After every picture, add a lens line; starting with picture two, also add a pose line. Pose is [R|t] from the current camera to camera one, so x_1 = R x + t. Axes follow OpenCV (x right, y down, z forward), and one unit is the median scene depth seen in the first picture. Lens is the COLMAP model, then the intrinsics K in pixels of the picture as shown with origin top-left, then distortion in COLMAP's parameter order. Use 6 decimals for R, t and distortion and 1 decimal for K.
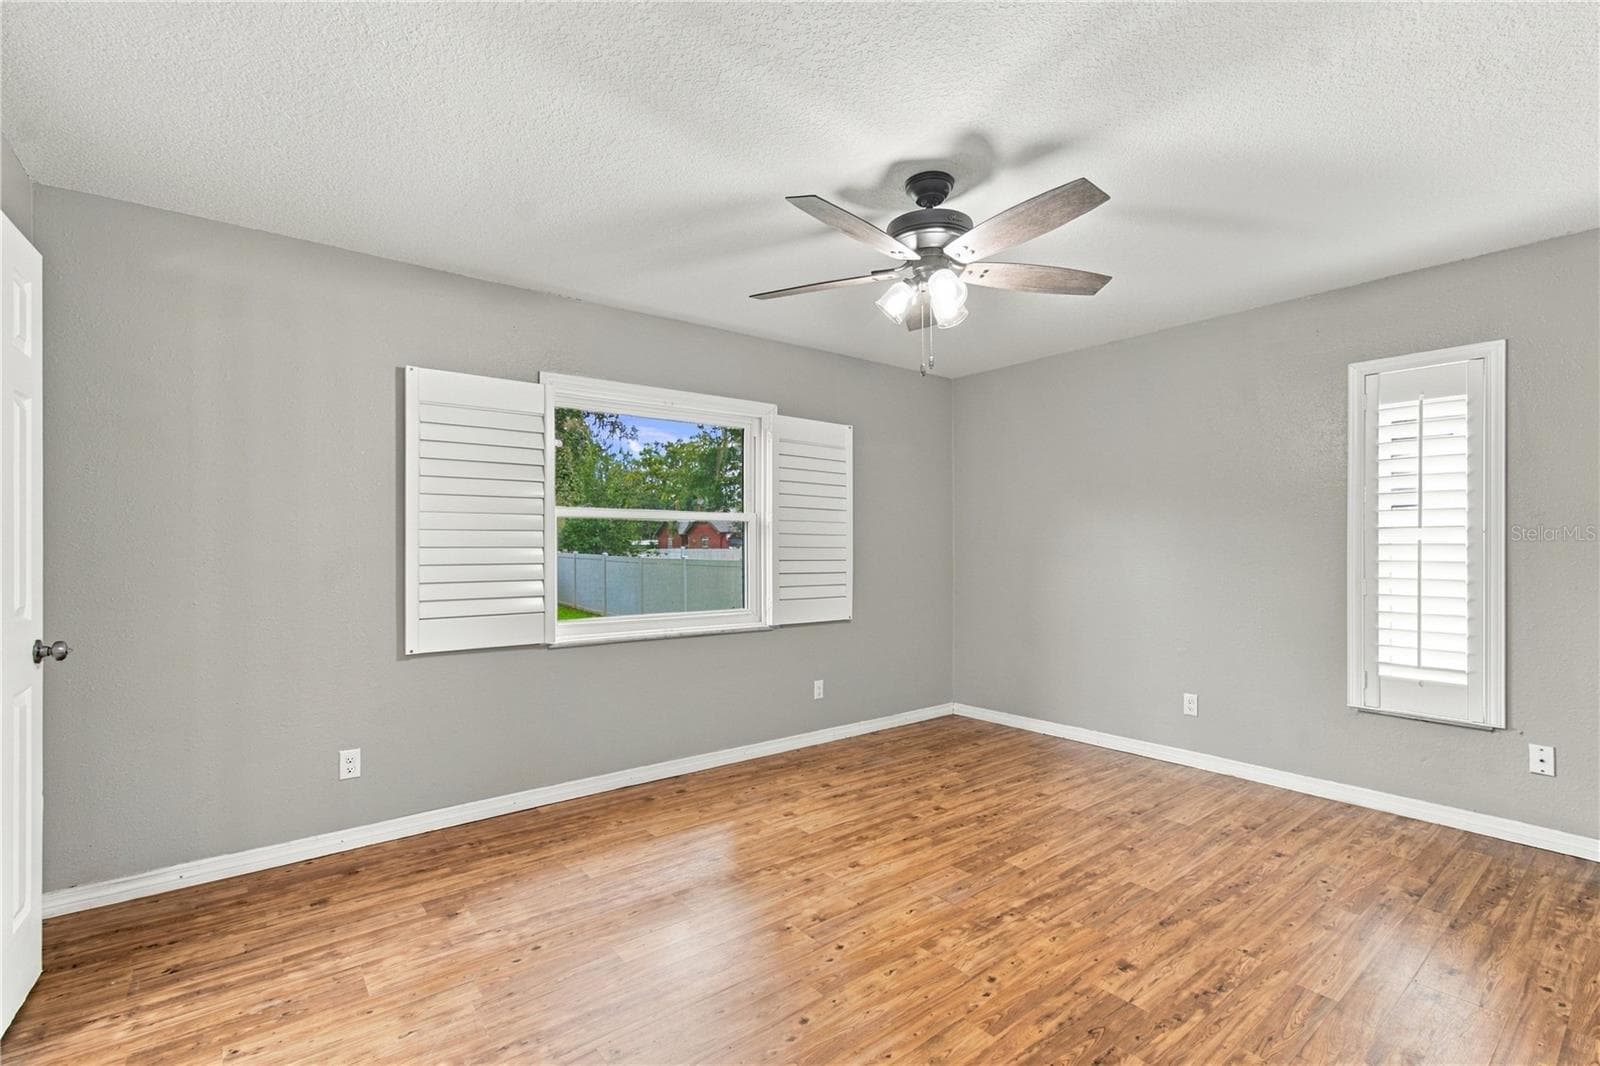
lens RADIAL K [[688.6, 0, 802.6], [0, 688.6, 547.7], [0, 0, 1]] dist [-0.016458, 0.000748]
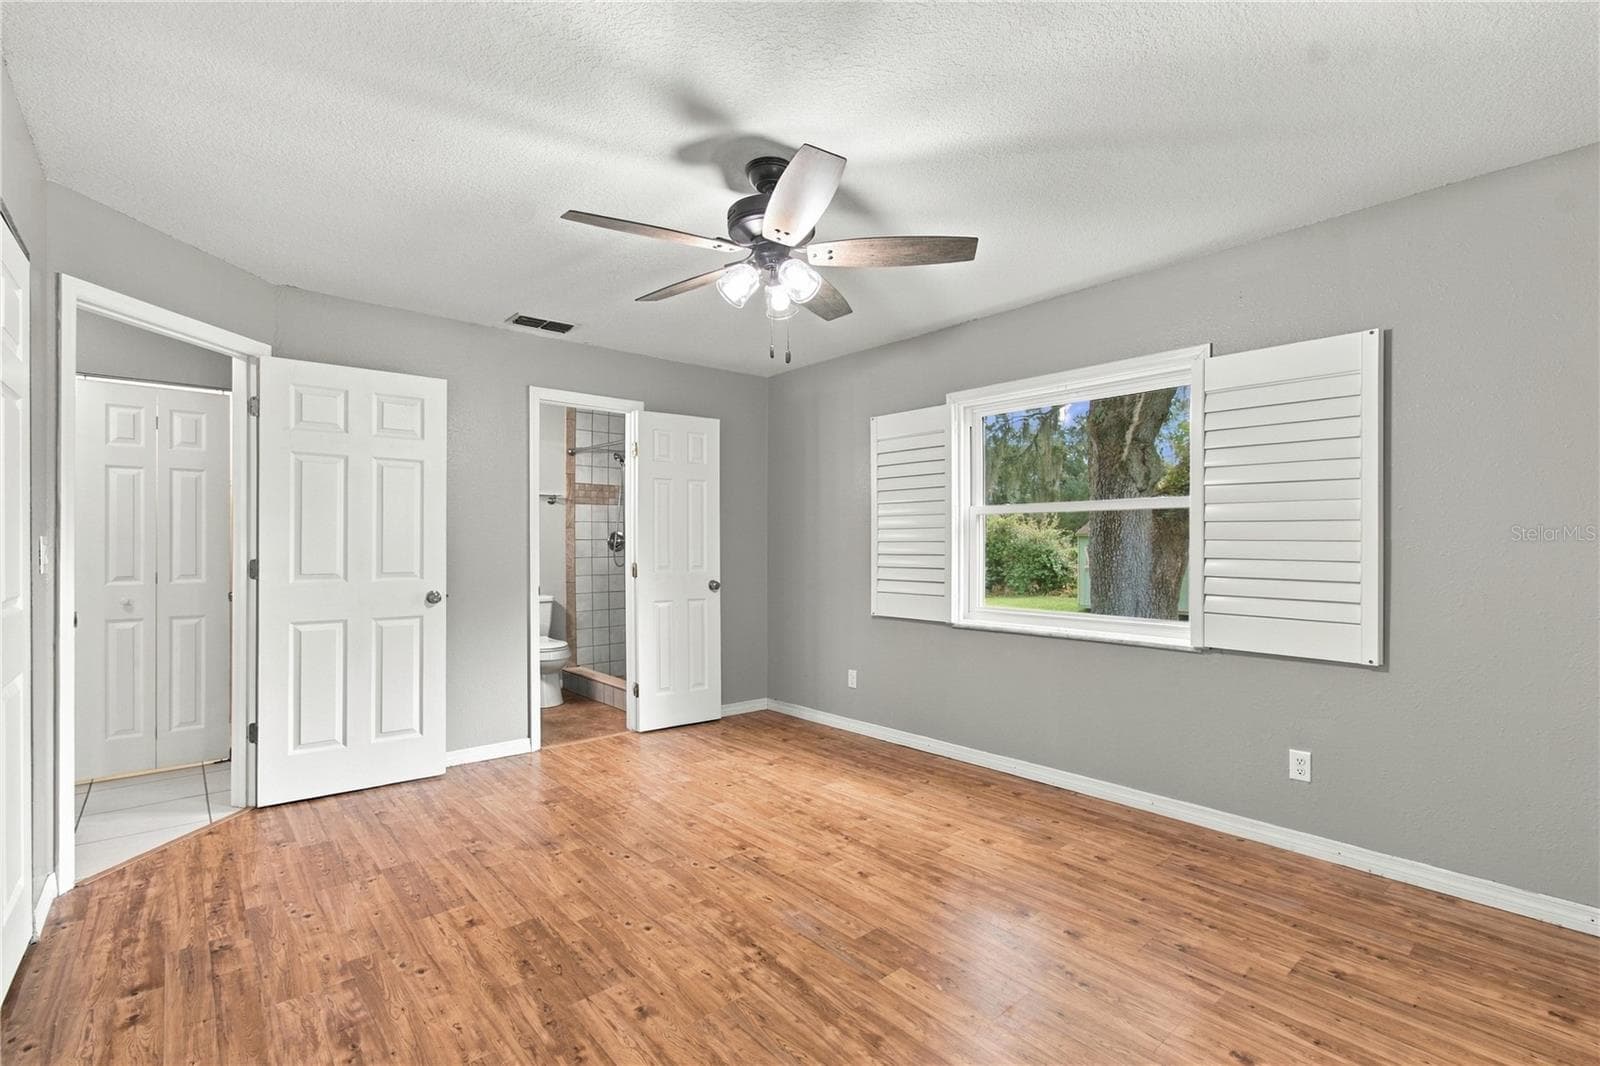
lens RADIAL K [[714.2, 0, 814.6], [0, 714.2, 539.9], [0, 0, 1]] dist [-0.011945, 0.004706]
pose [[0.075734, 0.000467, -0.997128, 0.982391], [0.003285, 0.999994, 0.000718, -0.000232], [0.997123, -0.003330, 0.075732, 0.801635]]
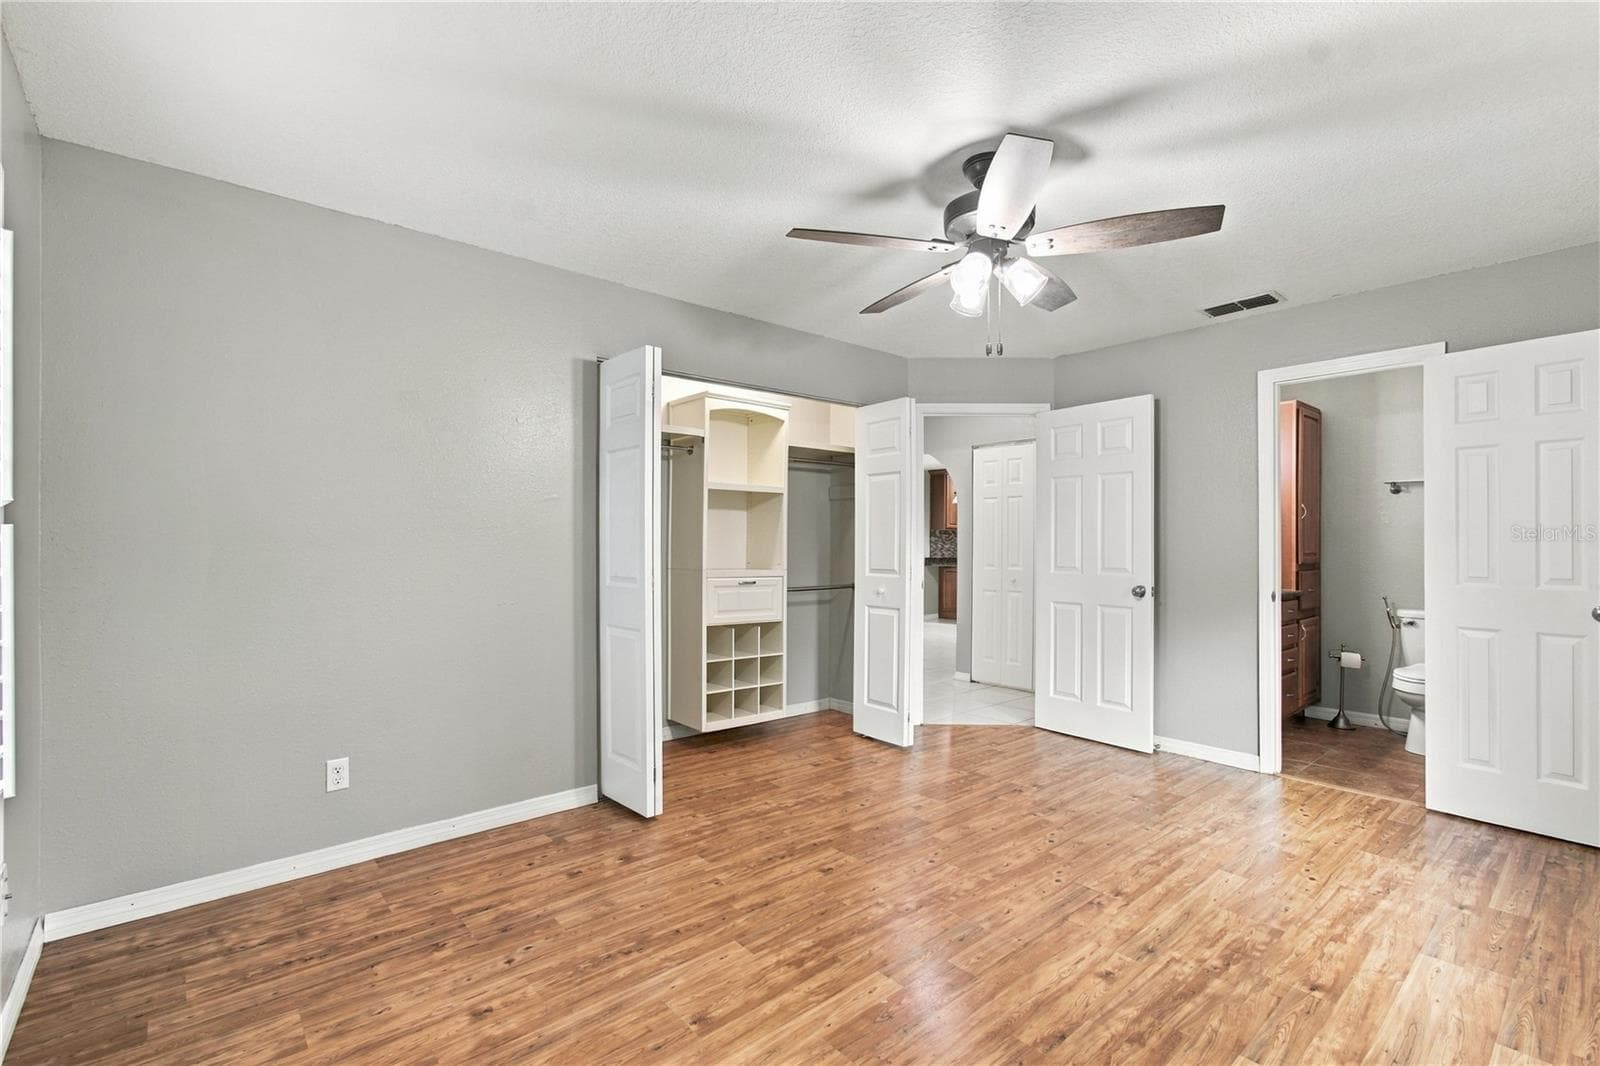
lens RADIAL K [[714.2, 0, 801.2], [0, 714.2, 545.1], [0, 0, 1]] dist [-0.011945, 0.004706]
pose [[-0.998827, 0.007907, -0.047764, 0.403482], [0.008149, 0.999955, -0.004858, 0.007926], [0.047724, -0.005242, -0.998847, 1.621969]]
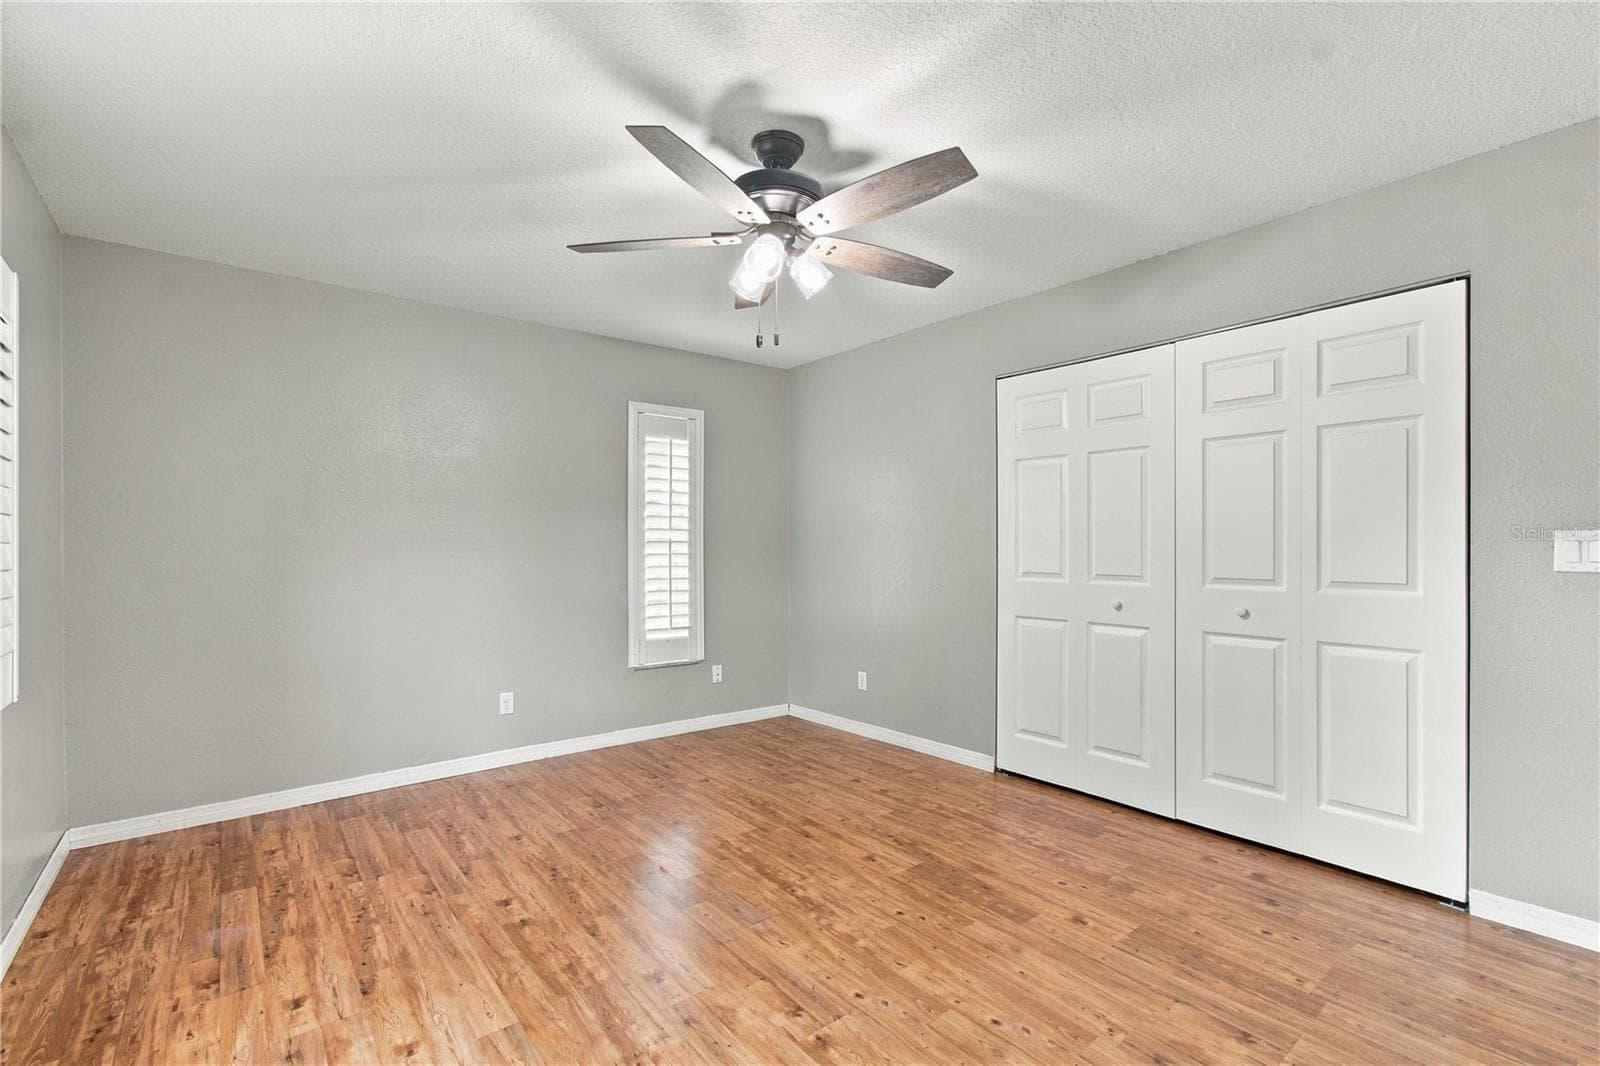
lens RADIAL K [[714.2, 0, 795.9], [0, 714.2, 559.0], [0, 0, 1]] dist [-0.011945, 0.004706]
pose [[-0.006861, -0.013012, 0.999892, -0.620757], [0.000006, 0.999915, 0.013012, 0.012309], [-0.999976, 0.000095, -0.006860, 0.801057]]
